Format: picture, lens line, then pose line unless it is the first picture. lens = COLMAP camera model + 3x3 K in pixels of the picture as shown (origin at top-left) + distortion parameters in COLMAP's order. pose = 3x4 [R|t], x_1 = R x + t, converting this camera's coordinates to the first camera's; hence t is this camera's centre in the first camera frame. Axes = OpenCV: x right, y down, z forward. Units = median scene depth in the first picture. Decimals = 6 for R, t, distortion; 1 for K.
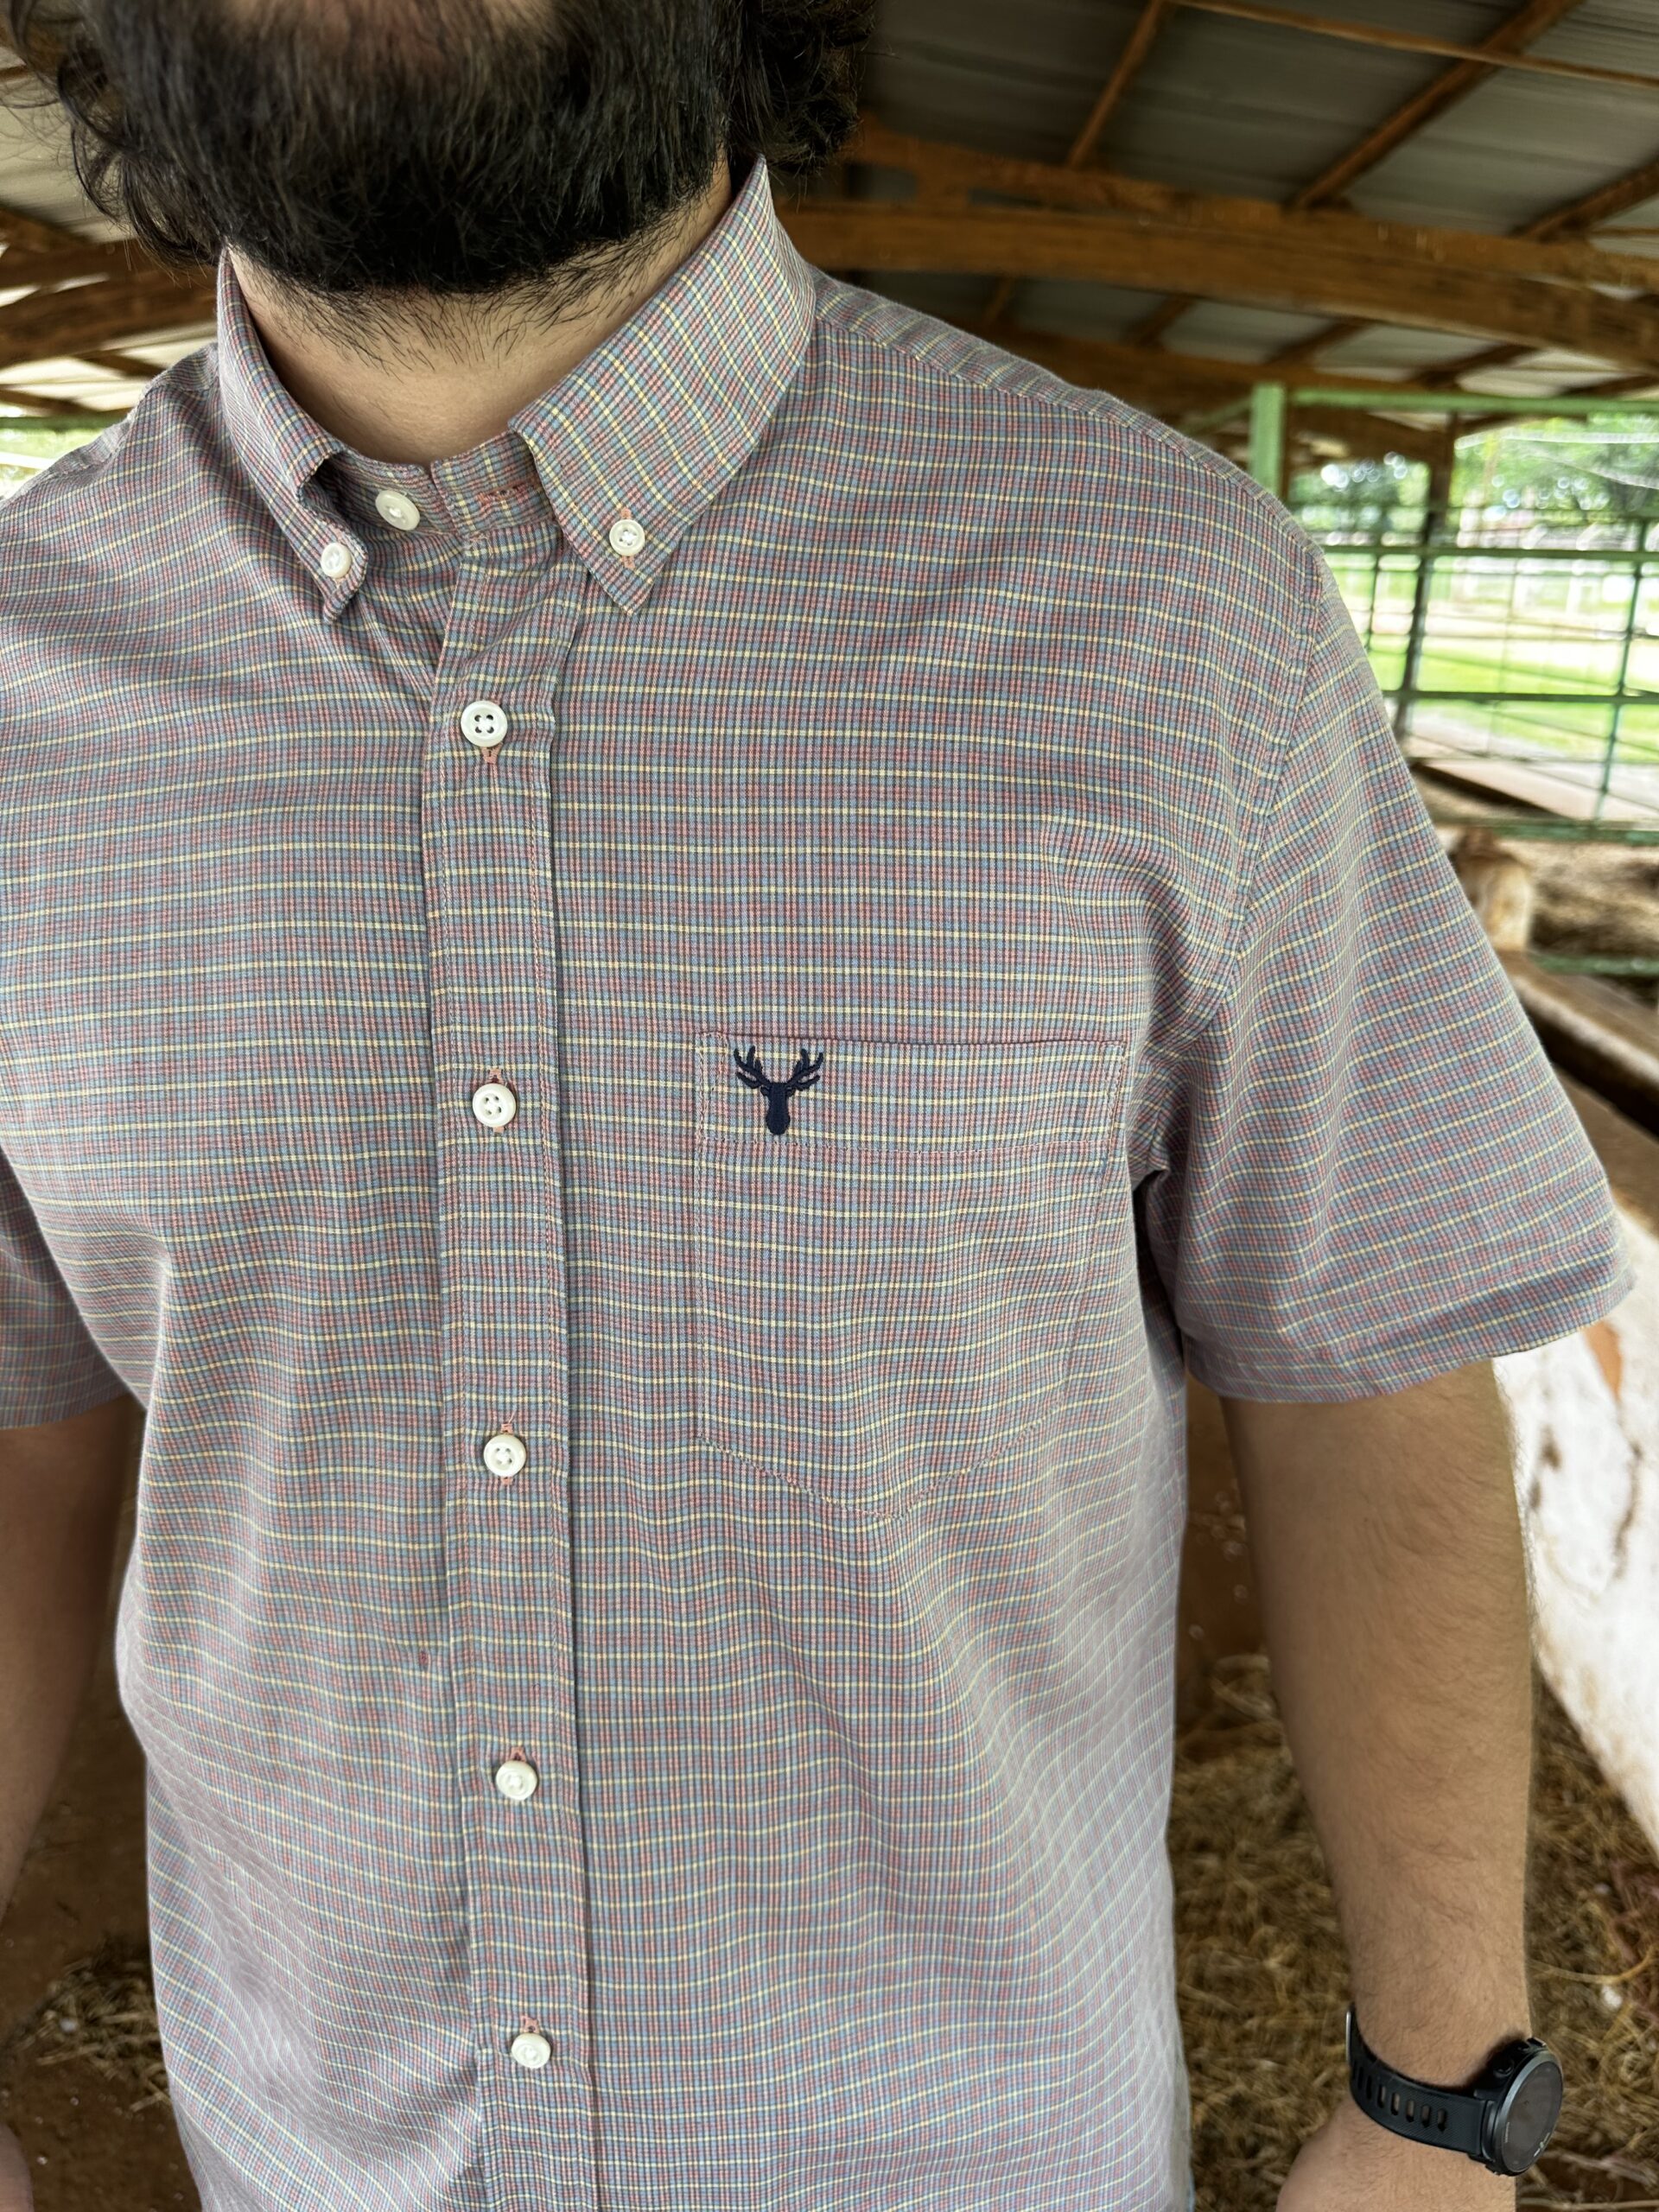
lens RADIAL K [[1603.9, 0, 836.7], [0, 1603.9, 1112.4], [0, 0, 1]] dist [-0.055927, 0.032848]
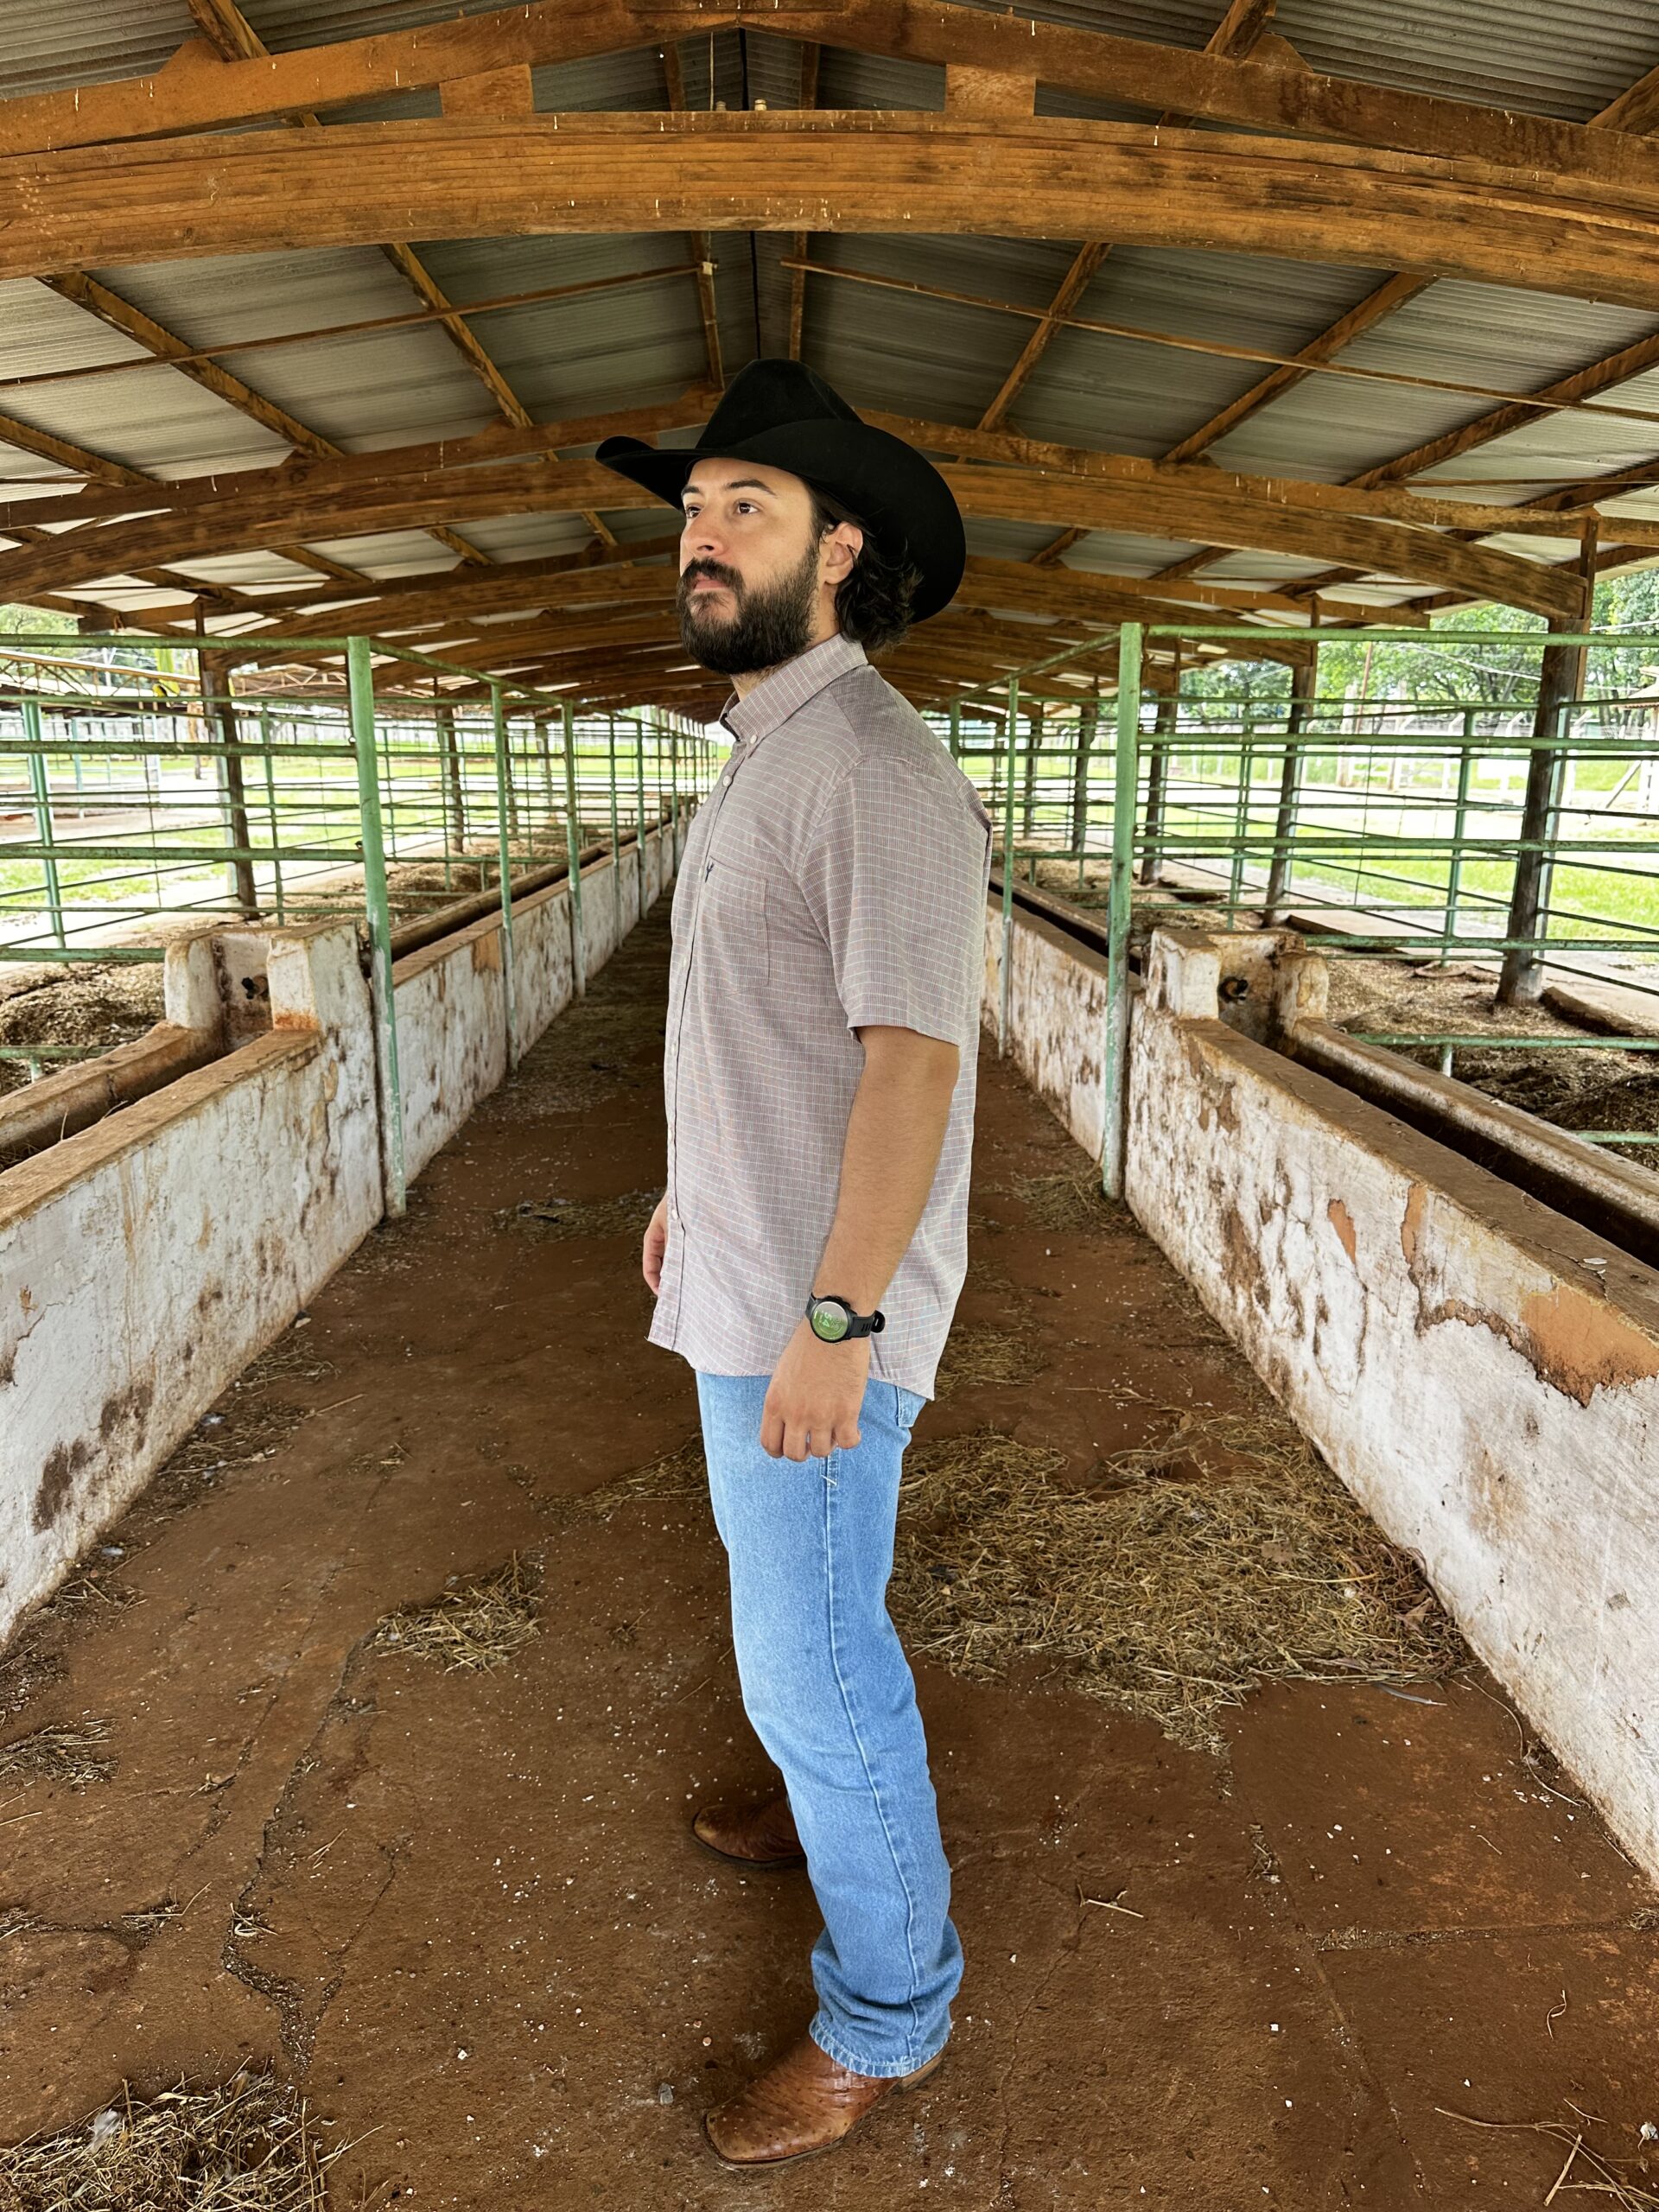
lens RADIAL K [[1560.7, 0, 837.7], [0, 1560.7, 1110.2], [0, 0, 1]] dist [0.000515, -0.005900]
pose [[0.998928, -0.010609, 0.045065, -0.084919], [0.015286, 0.994380, -0.104763, 0.178061], [-0.043700, 0.105339, 0.993476, -0.510990]]
